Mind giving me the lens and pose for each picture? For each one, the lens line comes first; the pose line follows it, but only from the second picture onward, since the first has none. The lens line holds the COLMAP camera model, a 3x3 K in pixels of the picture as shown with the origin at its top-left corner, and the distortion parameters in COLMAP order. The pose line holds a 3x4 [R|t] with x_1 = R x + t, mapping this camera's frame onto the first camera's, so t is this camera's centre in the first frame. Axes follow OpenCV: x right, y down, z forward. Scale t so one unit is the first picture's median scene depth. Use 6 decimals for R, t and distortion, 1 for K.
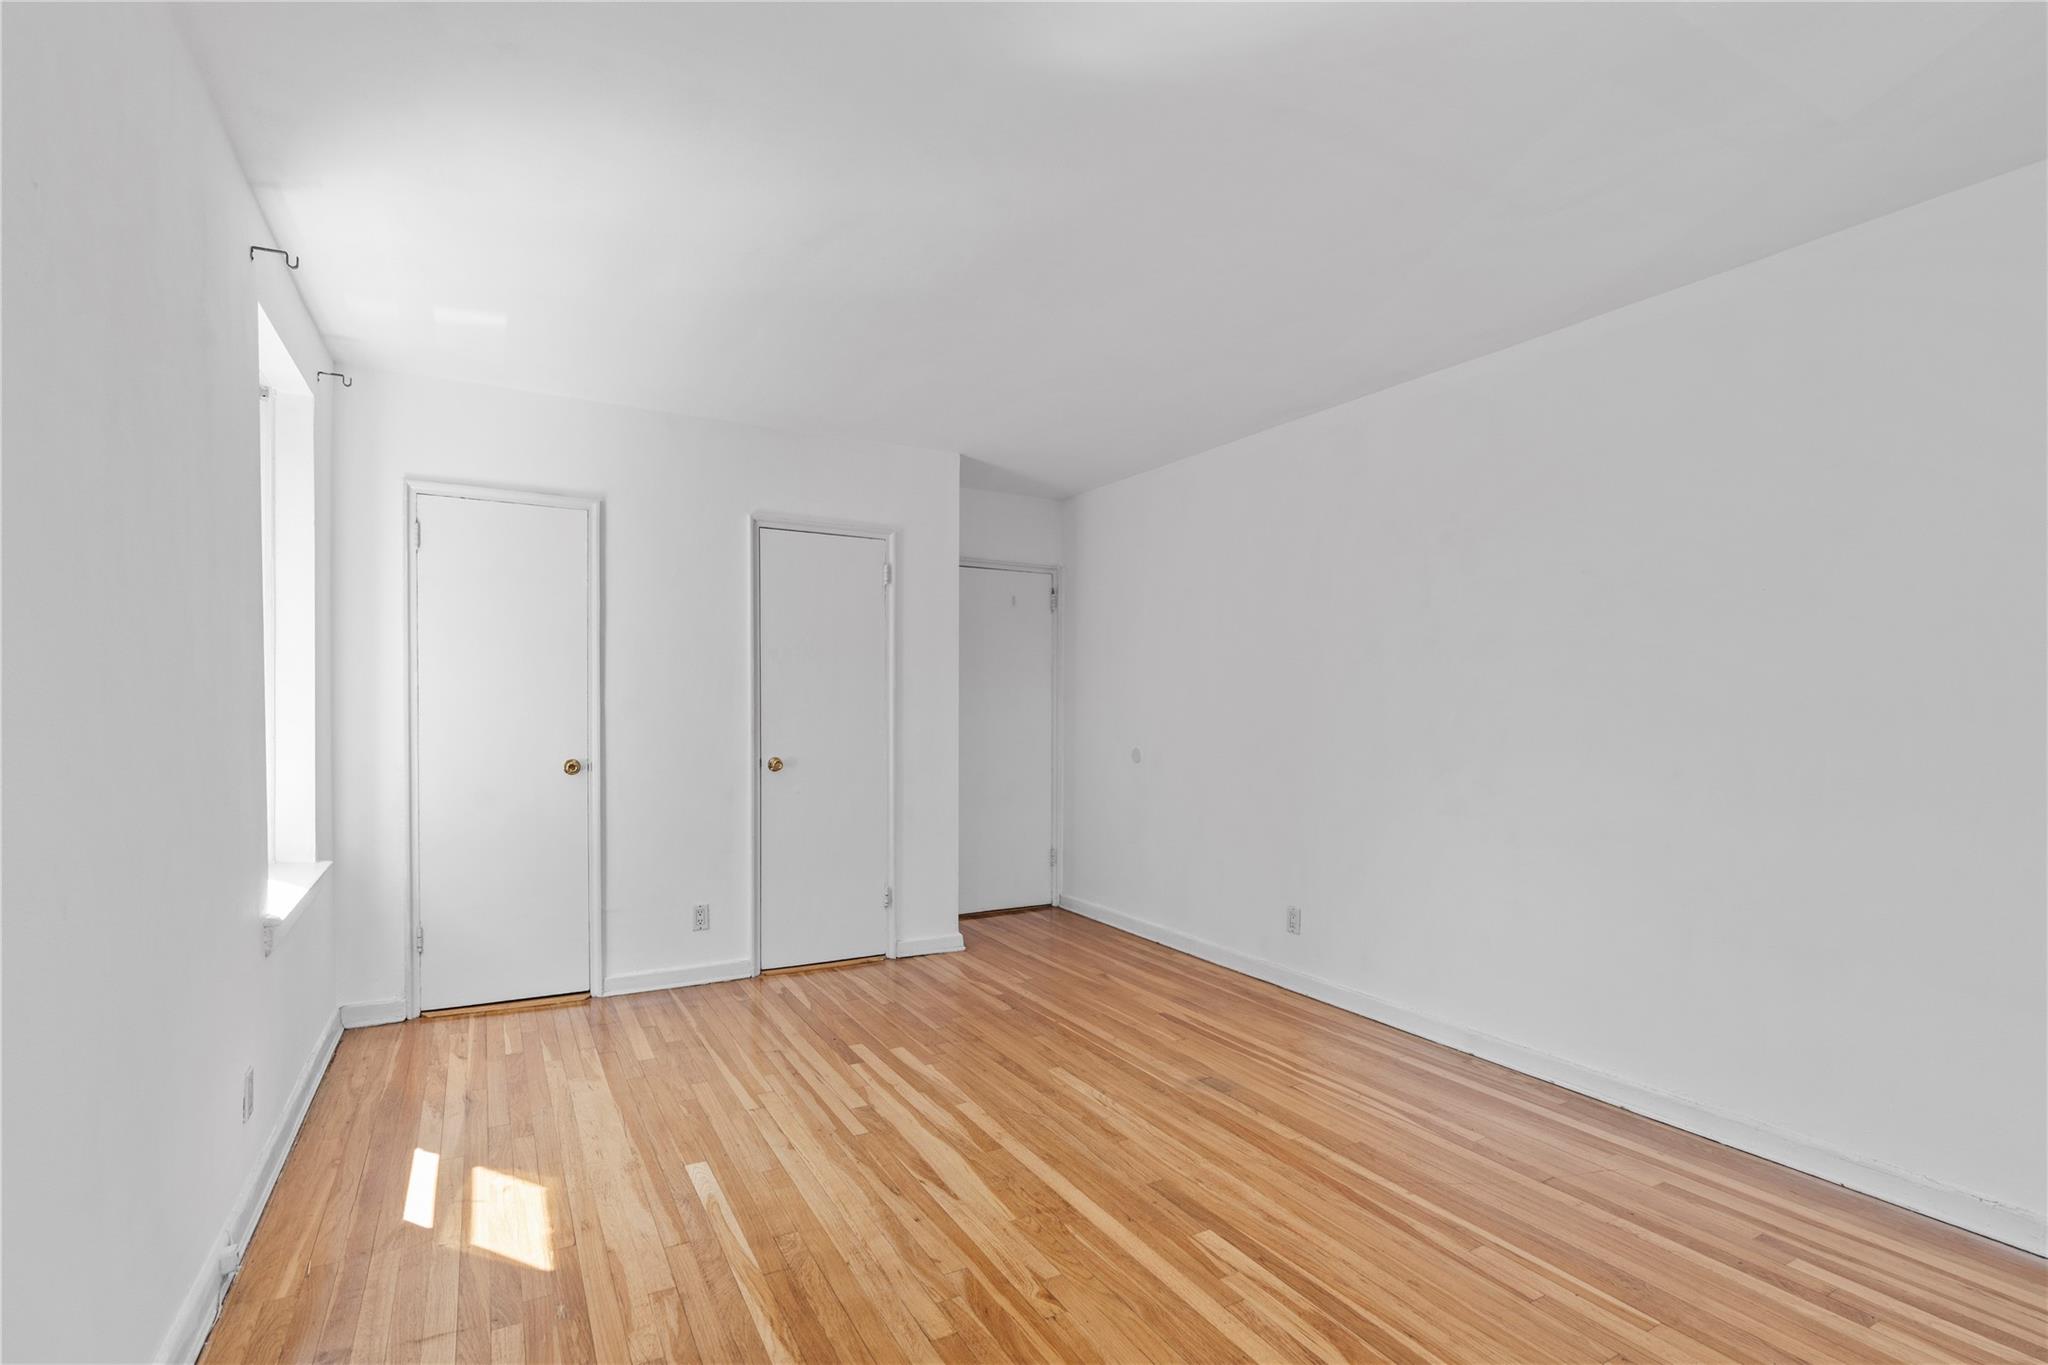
lens RADIAL K [[941.6, 0, 1023.6], [0, 941.6, 694.5], [0, 0, 1]] dist [-0.007207, 0.000920]
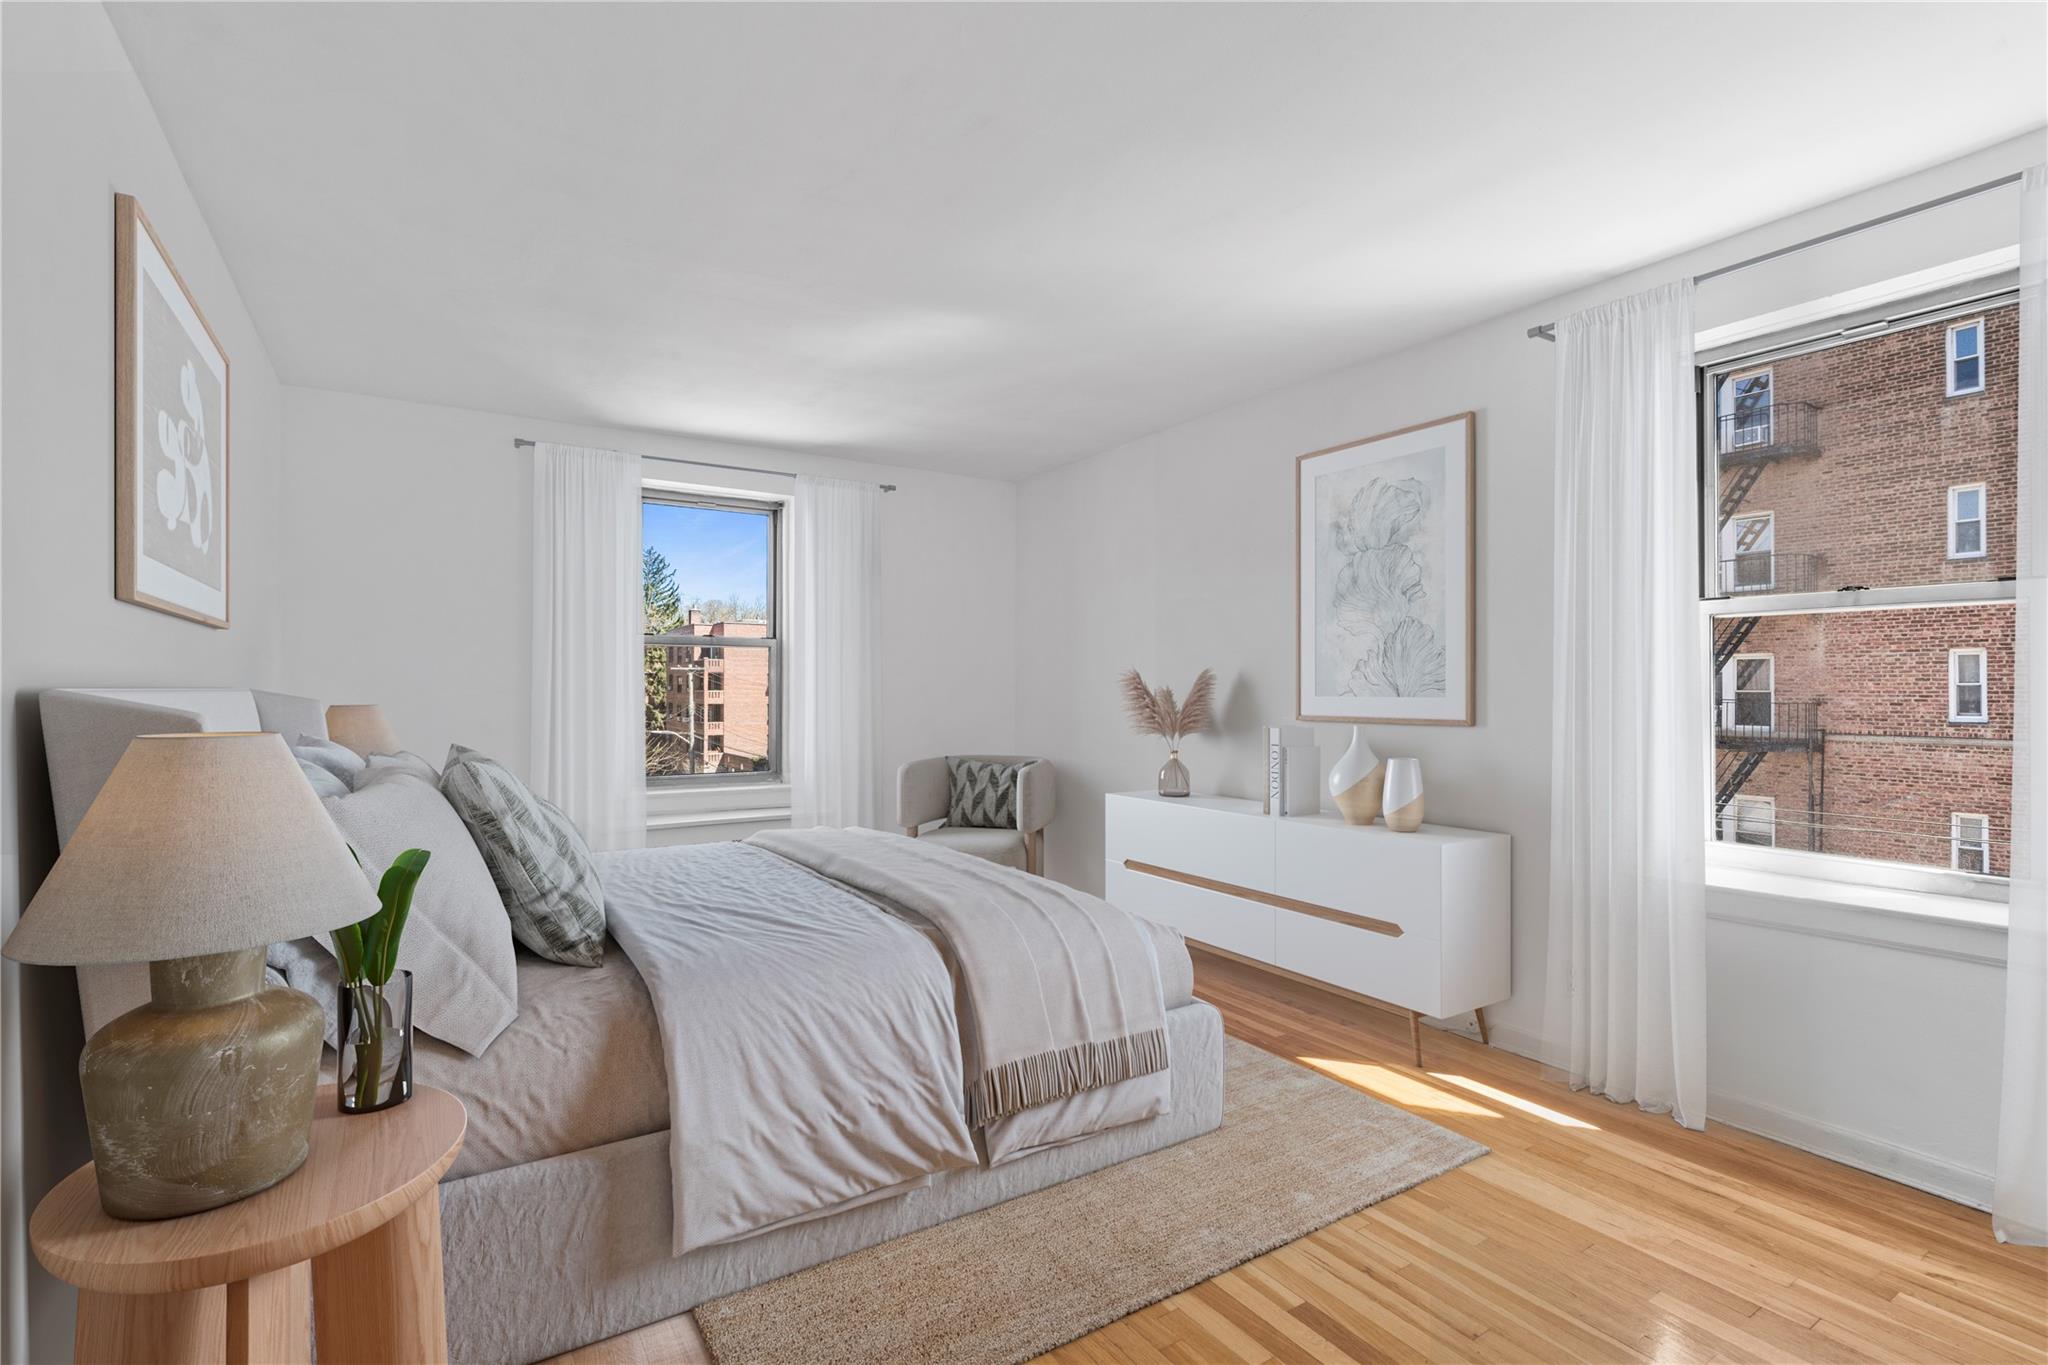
lens RADIAL K [[941.6, 0, 1021.5], [0, 941.6, 690.9], [0, 0, 1]] dist [-0.007207, 0.000920]
pose [[-0.998889, -0.000014, -0.047115, 0.022922], [0.000624, 0.999908, -0.013530, 0.022878], [0.047111, -0.013544, -0.998798, 1.858203]]
